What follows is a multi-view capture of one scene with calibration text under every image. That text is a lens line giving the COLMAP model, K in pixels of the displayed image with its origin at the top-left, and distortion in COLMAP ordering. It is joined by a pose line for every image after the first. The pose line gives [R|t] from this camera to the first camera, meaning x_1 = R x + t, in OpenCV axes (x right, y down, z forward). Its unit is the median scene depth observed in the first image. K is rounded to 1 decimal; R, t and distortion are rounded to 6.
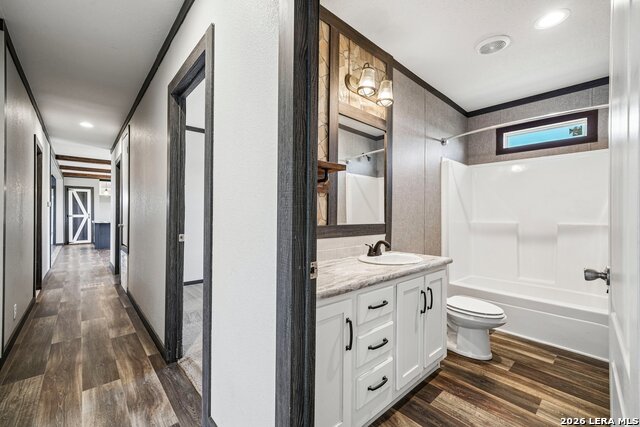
lens RADIAL K [[269.1, 0, 319.3], [0, 269.1, 210.2], [0, 0, 1]] dist [0.001443, 0.002746]
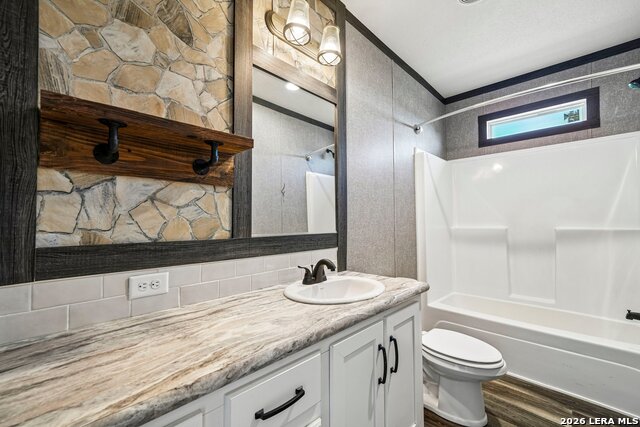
lens RADIAL K [[272.6, 0, 316.6], [0, 272.6, 211.1], [0, 0, 1]] dist [0.000410, -0.000026]
pose [[0.998150, -0.011960, 0.059611, 0.146203], [0.013316, 0.999660, -0.022412, 0.007407], [-0.059323, 0.023164, 0.997970, 0.277323]]
